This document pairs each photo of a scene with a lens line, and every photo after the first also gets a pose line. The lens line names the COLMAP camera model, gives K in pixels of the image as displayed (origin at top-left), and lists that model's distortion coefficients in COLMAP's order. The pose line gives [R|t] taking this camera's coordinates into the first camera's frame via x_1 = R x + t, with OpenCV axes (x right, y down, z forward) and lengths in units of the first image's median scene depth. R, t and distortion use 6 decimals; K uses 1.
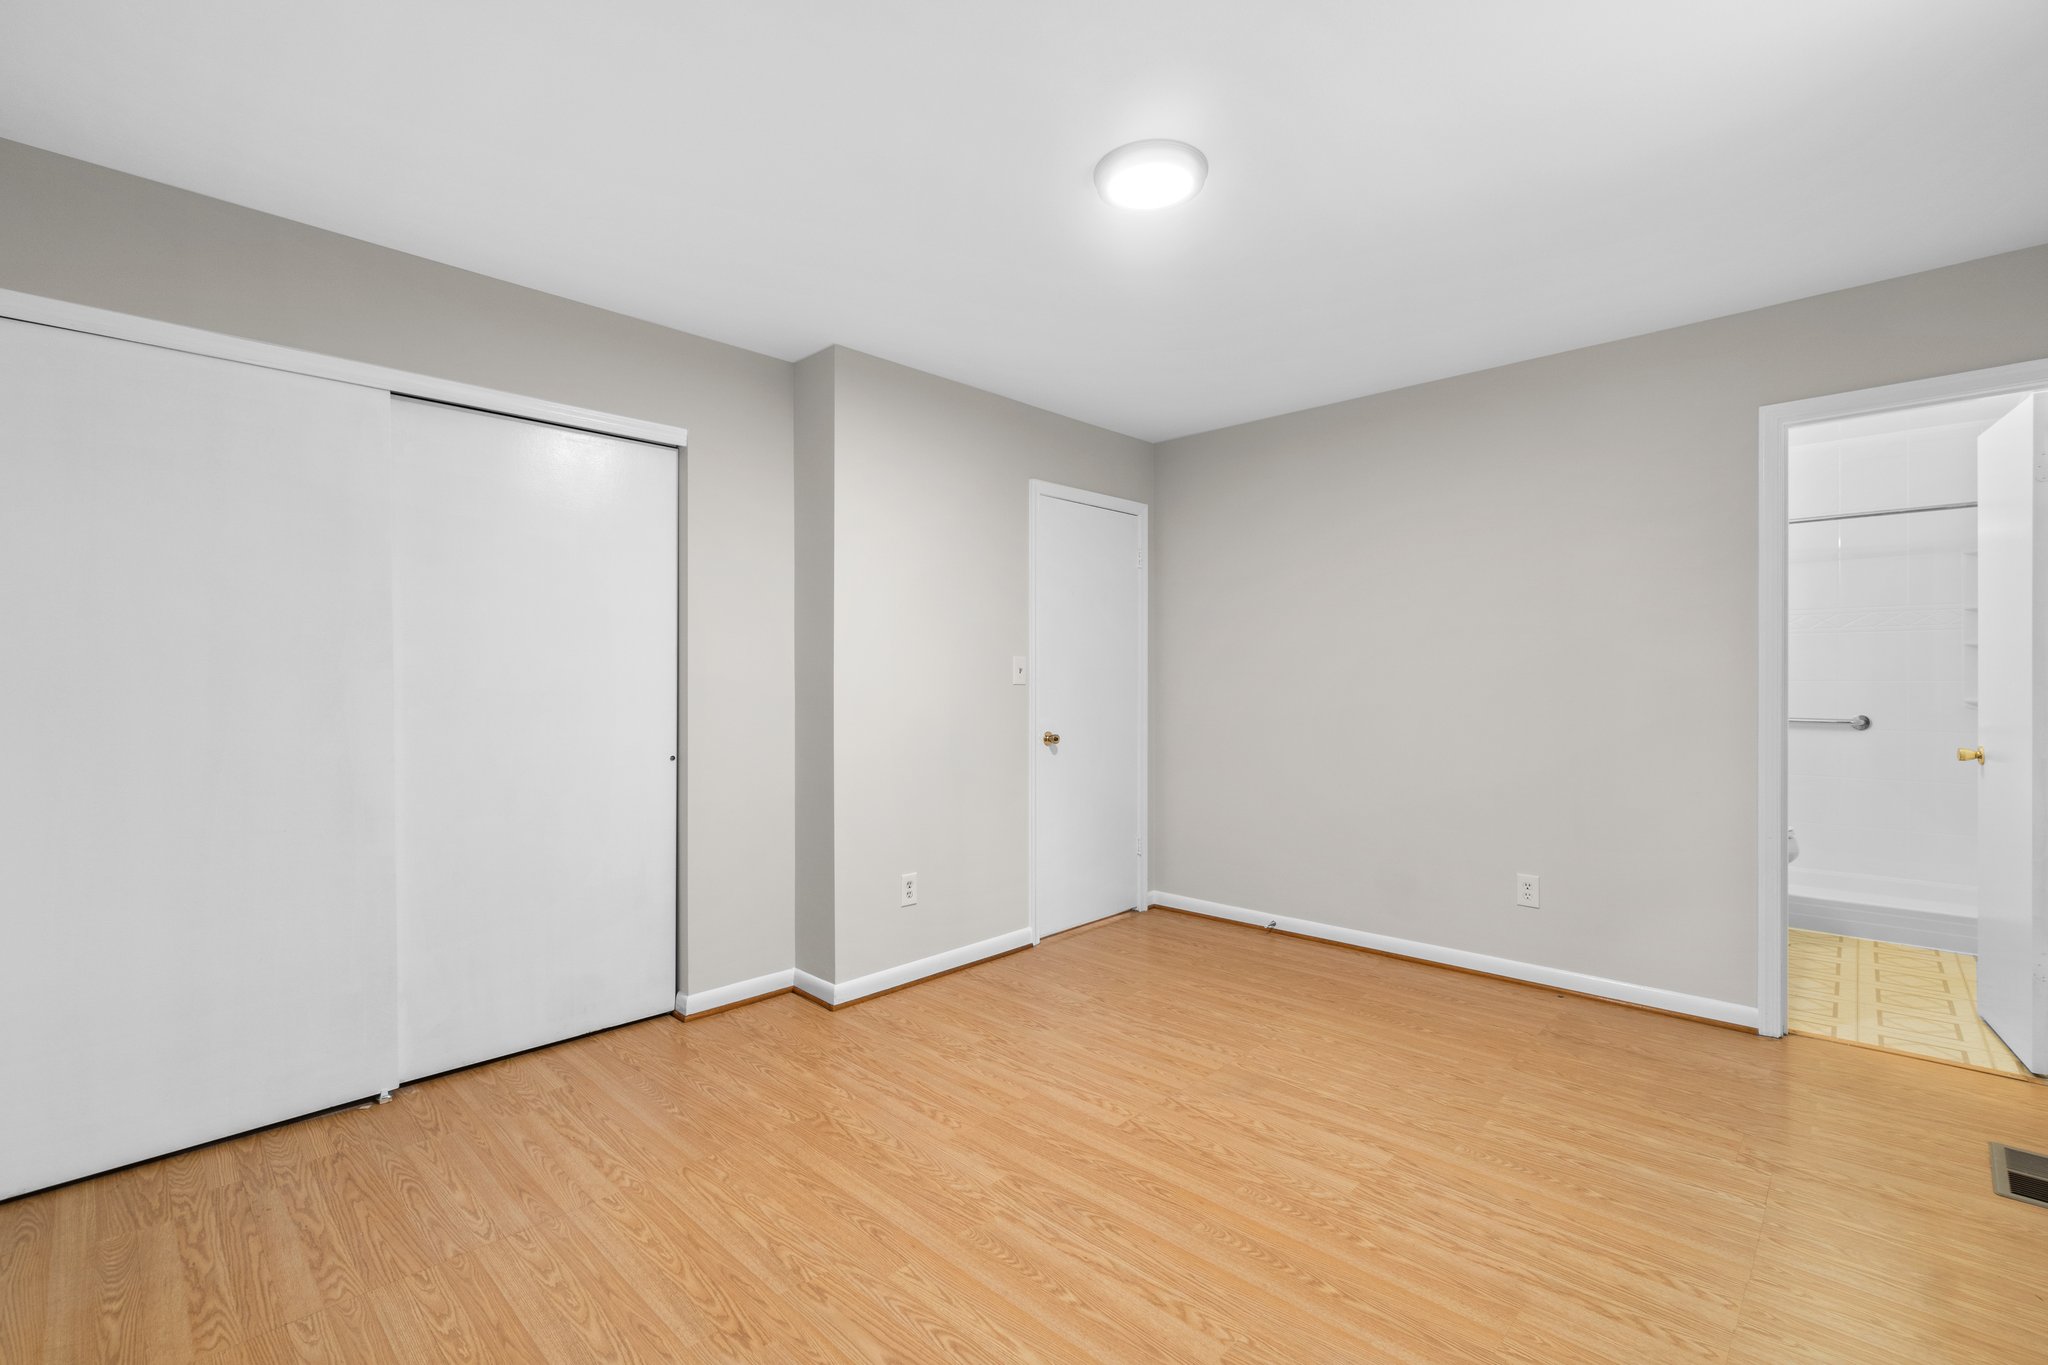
lens RADIAL K [[880.1, 0, 1024.1], [0, 880.1, 675.8], [0, 0, 1]] dist [-0.008183, 0.000687]
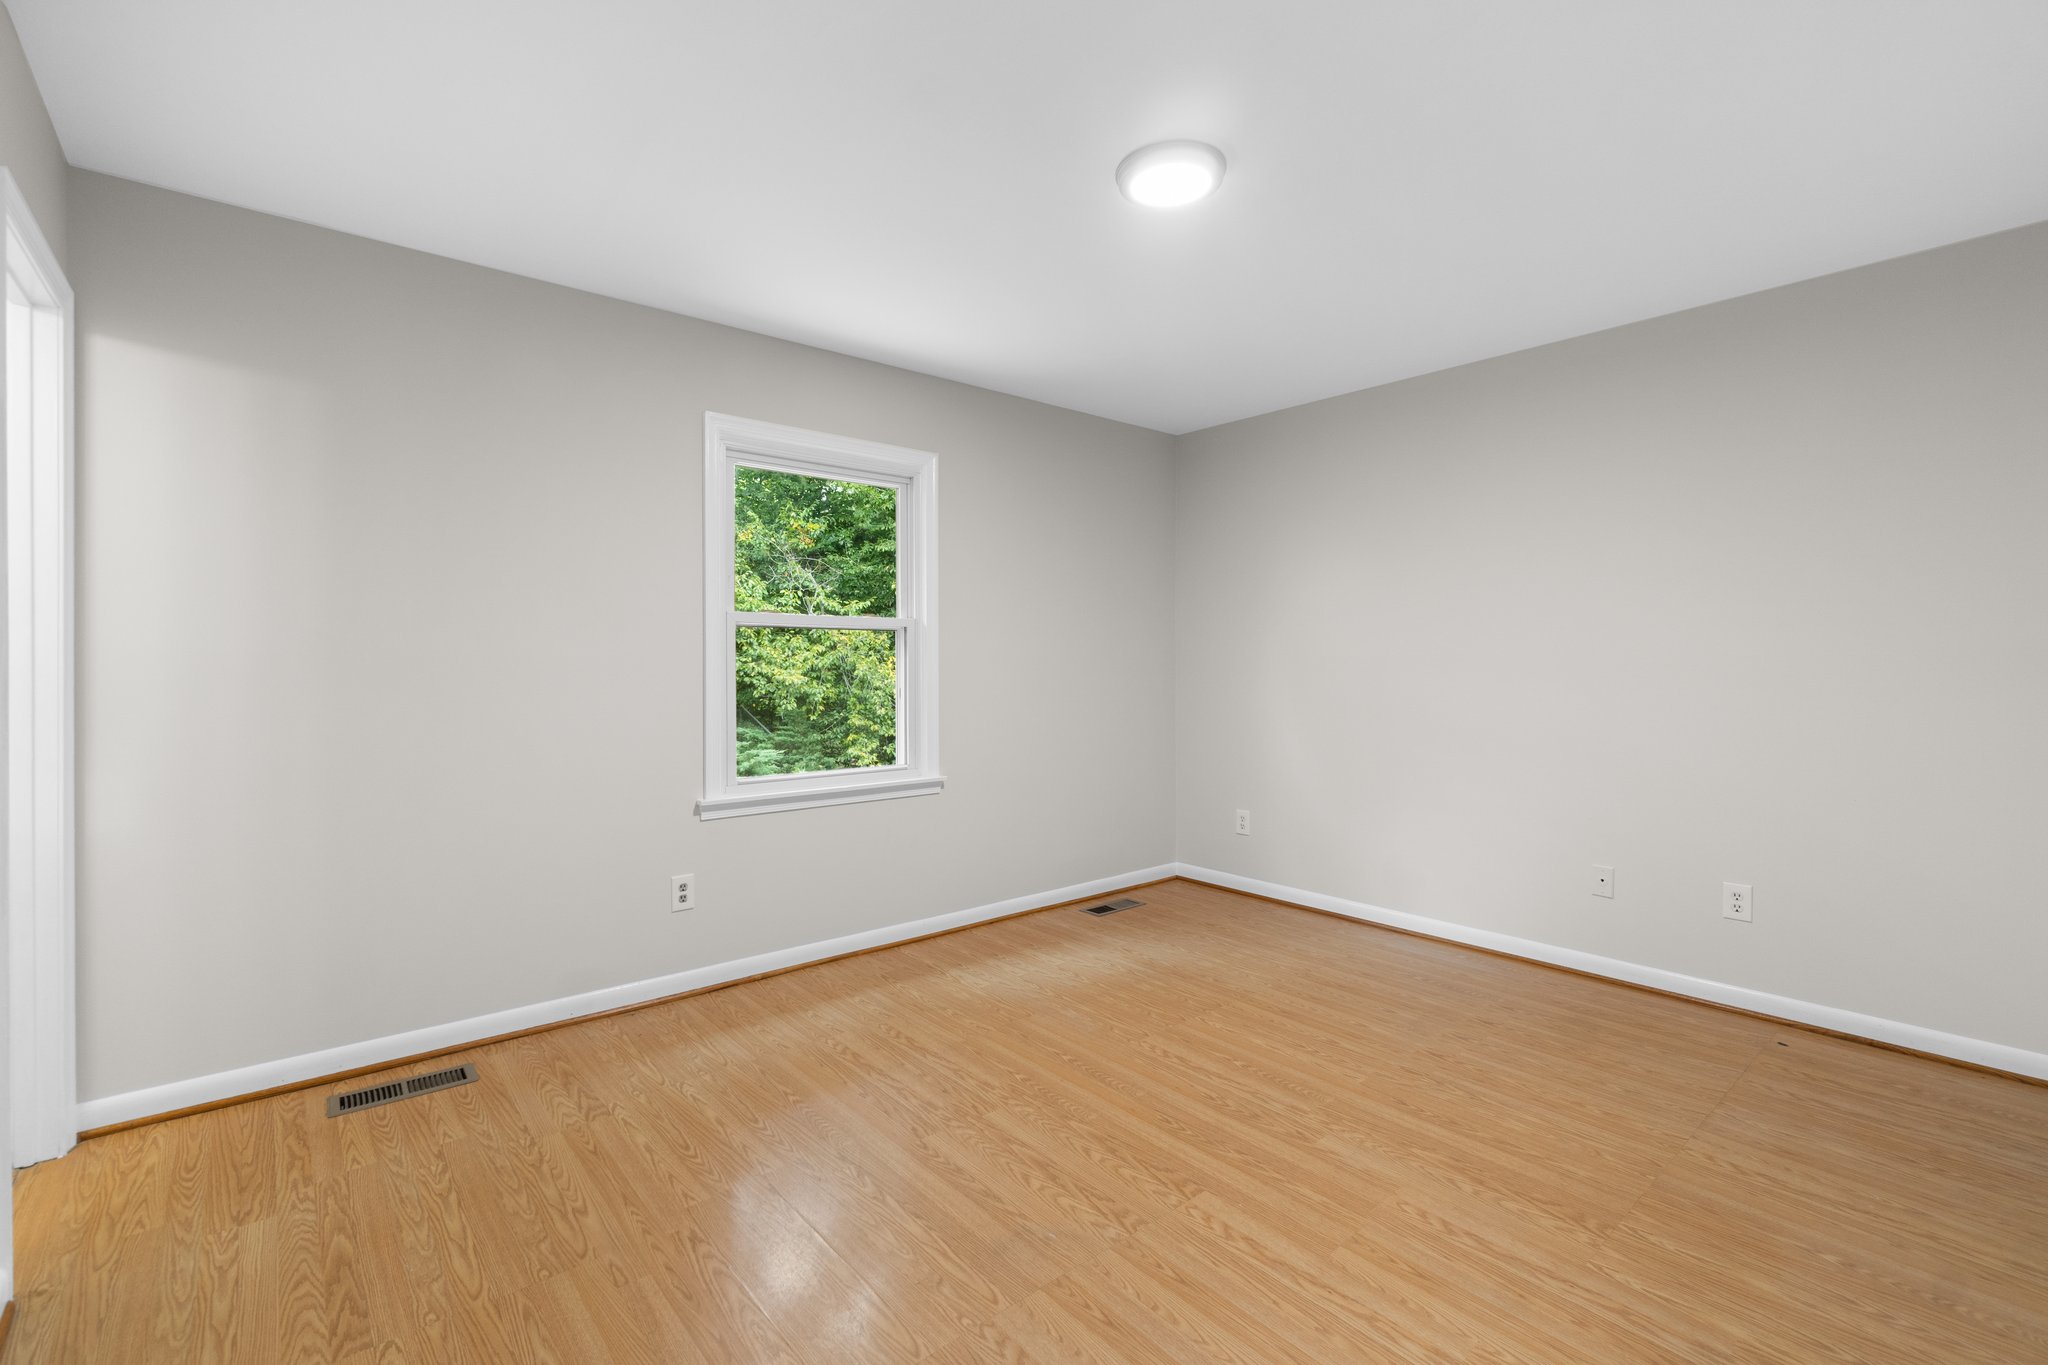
lens RADIAL K [[880.1, 0, 1024.0], [0, 880.1, 674.9], [0, 0, 1]] dist [-0.008183, 0.000687]
pose [[-0.994388, -0.000126, 0.105791, 0.205526], [0.000993, 0.999944, 0.010520, 0.010188], [-0.105786, 0.010566, -0.994333, 2.010099]]
